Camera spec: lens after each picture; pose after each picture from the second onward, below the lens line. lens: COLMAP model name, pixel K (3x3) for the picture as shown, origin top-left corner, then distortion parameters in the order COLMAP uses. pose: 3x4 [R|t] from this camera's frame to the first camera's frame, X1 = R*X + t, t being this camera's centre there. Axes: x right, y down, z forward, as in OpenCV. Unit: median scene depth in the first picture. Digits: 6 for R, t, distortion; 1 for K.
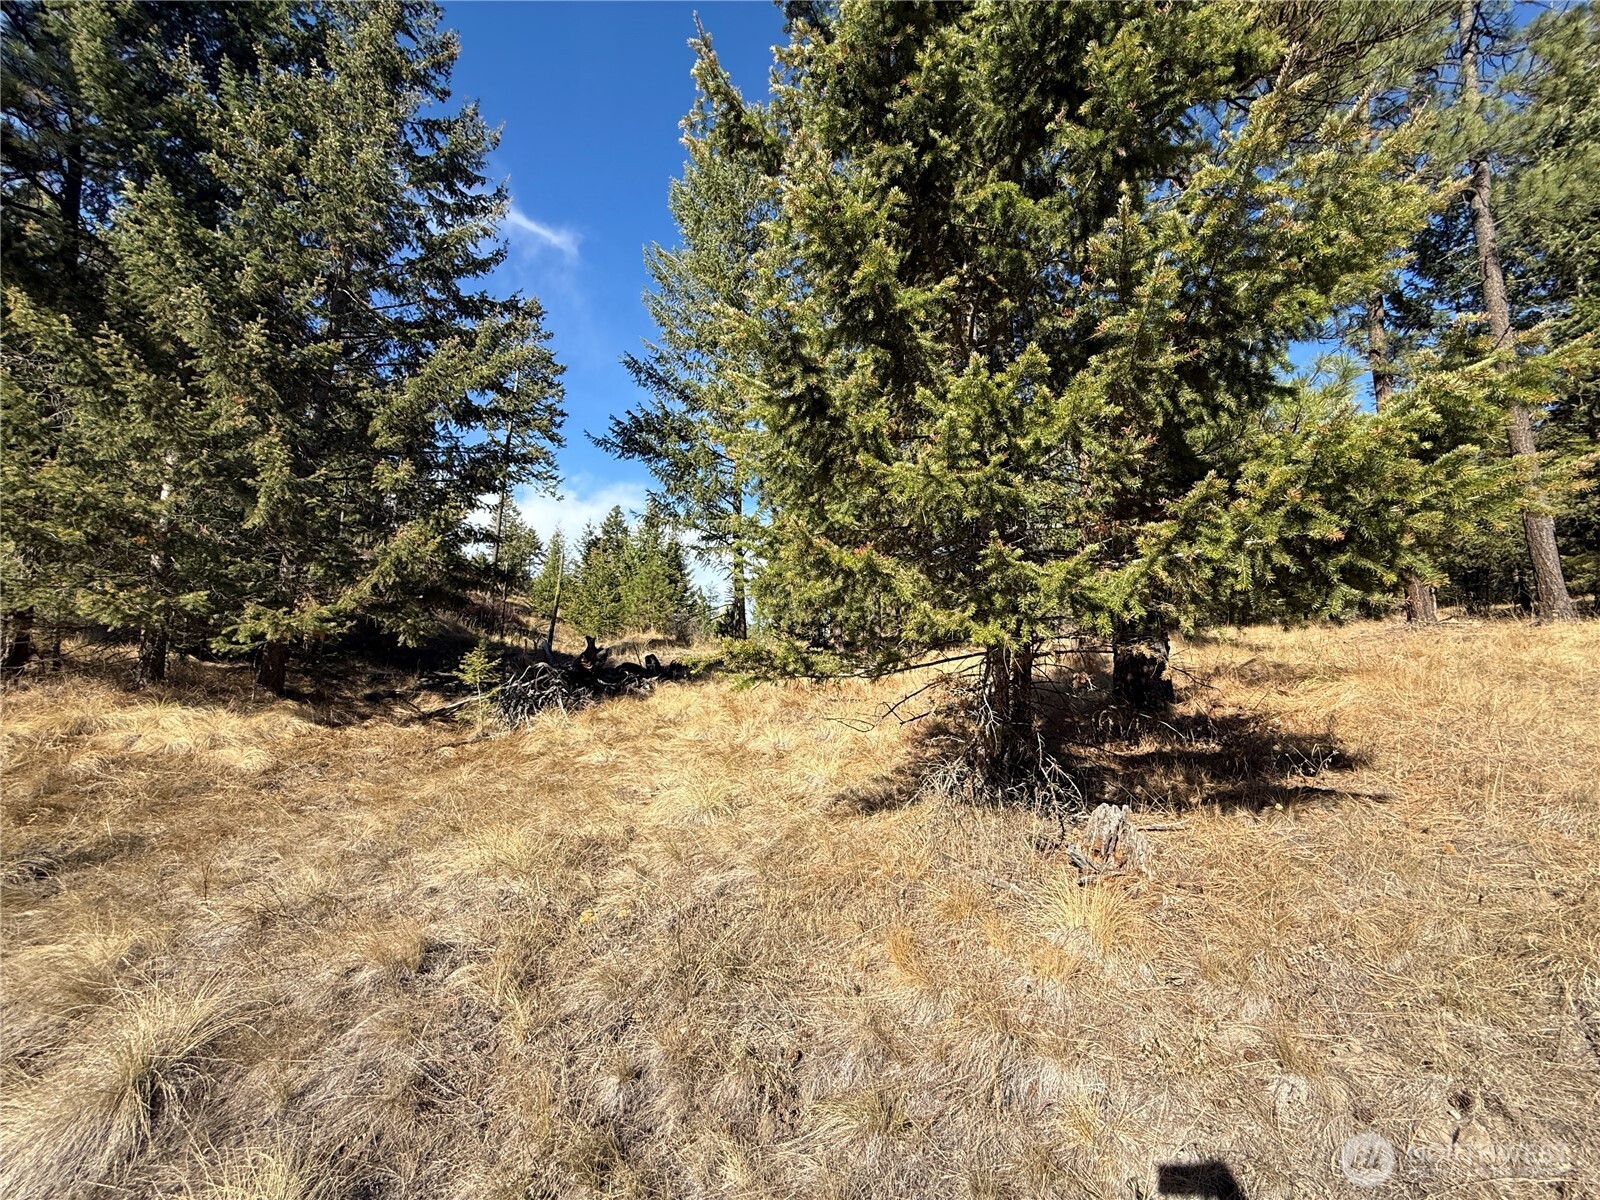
lens RADIAL K [[637.9, 0, 800.0], [0, 637.9, 600.0], [0, 0, 1]] dist [0.001978, 0.000187]
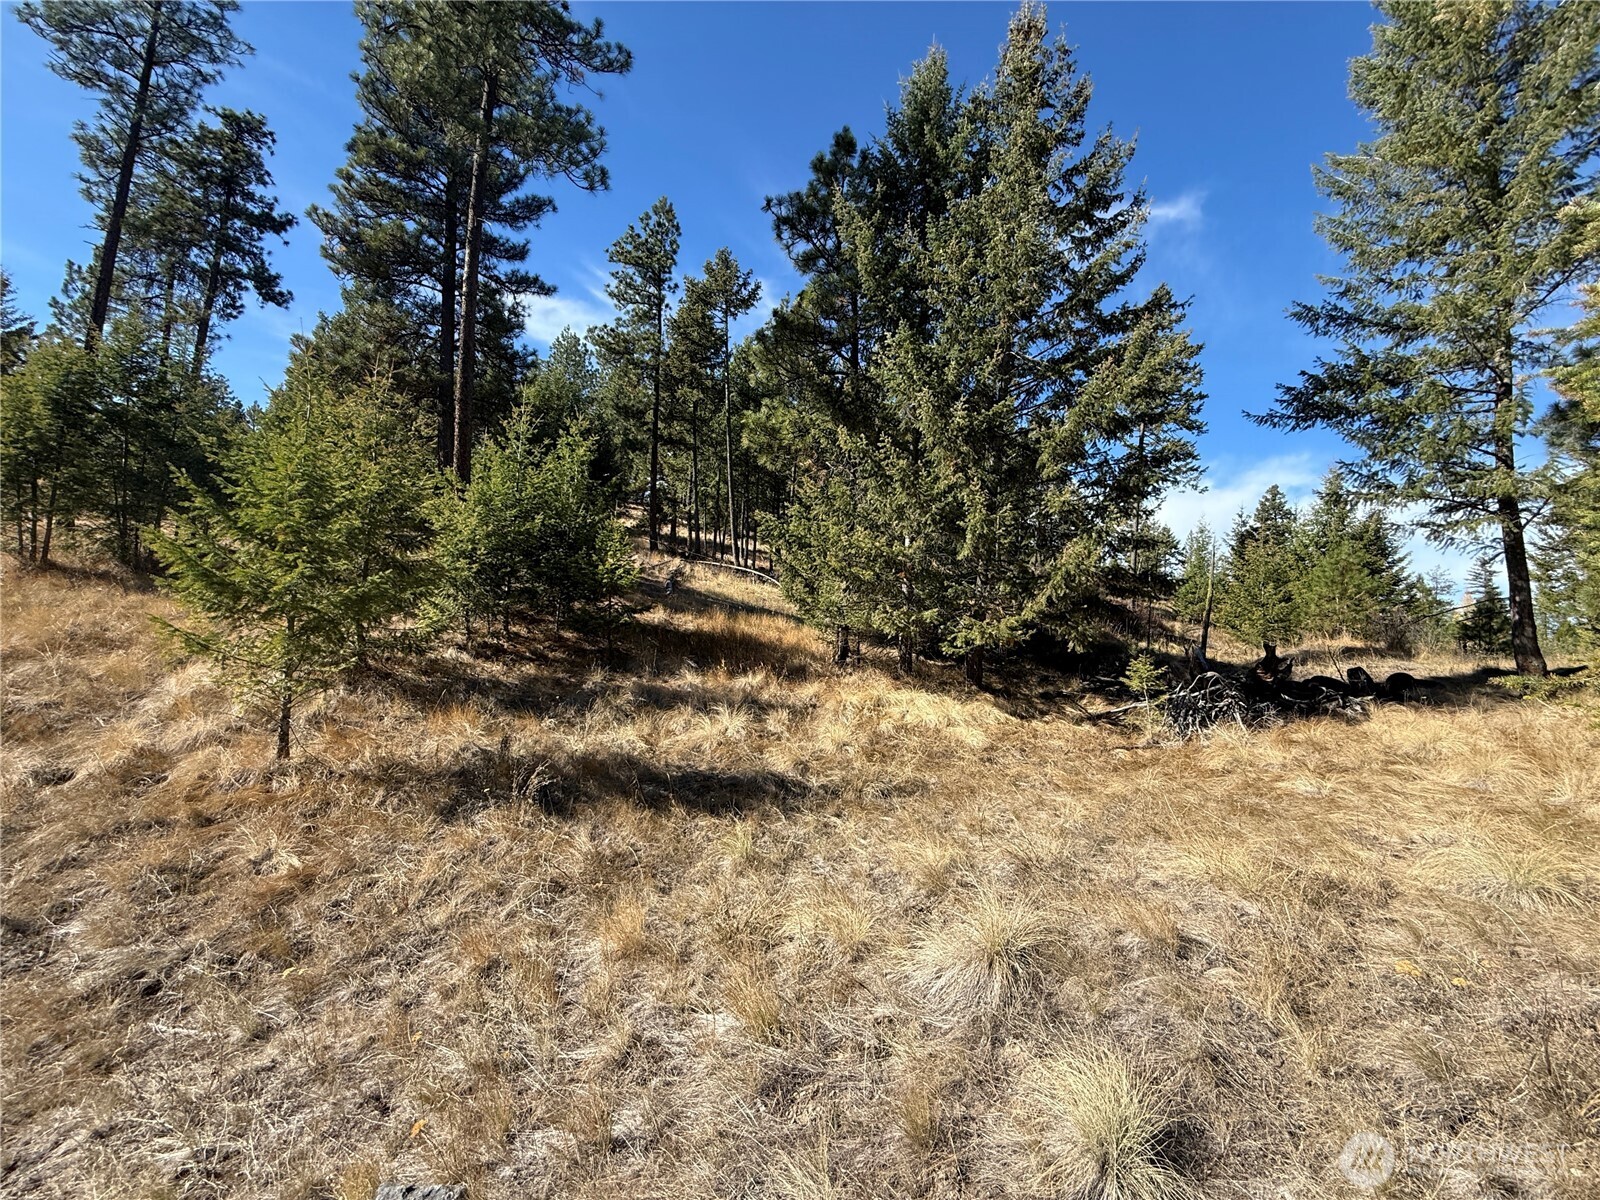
lens RADIAL K [[637.1, 0, 797.5], [0, 637.1, 601.3], [0, 0, 1]] dist [-0.000187, -0.000205]
pose [[0.598018, -0.045368, -0.800197, -0.019922], [0.040182, 0.998838, -0.026601, -0.004293], [0.800475, -0.016245, 0.599146, -0.036483]]
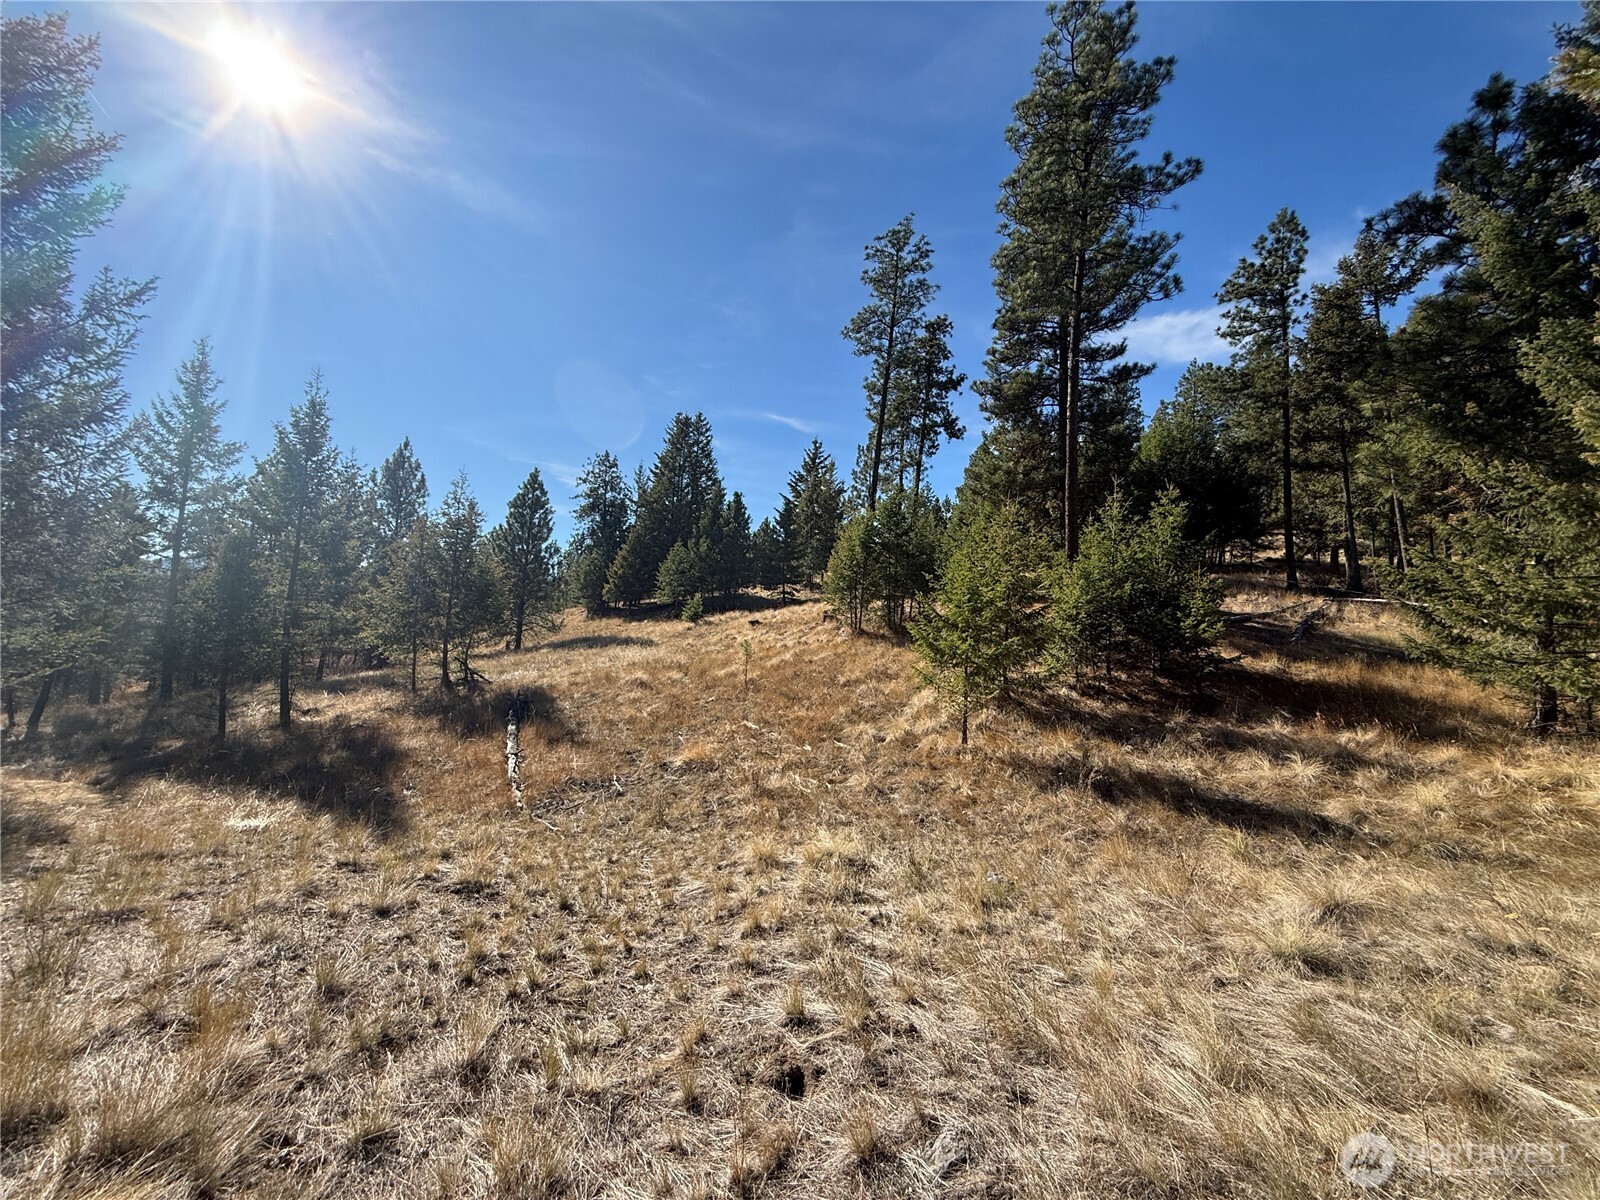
lens RADIAL K [[637.1, 0, 797.5], [0, 637.1, 601.3], [0, 0, 1]] dist [-0.000187, -0.000205]
pose [[-0.294788, -0.106153, -0.949648, 0.329535], [0.013332, 0.993257, -0.115166, -0.013054], [0.955470, -0.046610, -0.291385, -0.012896]]
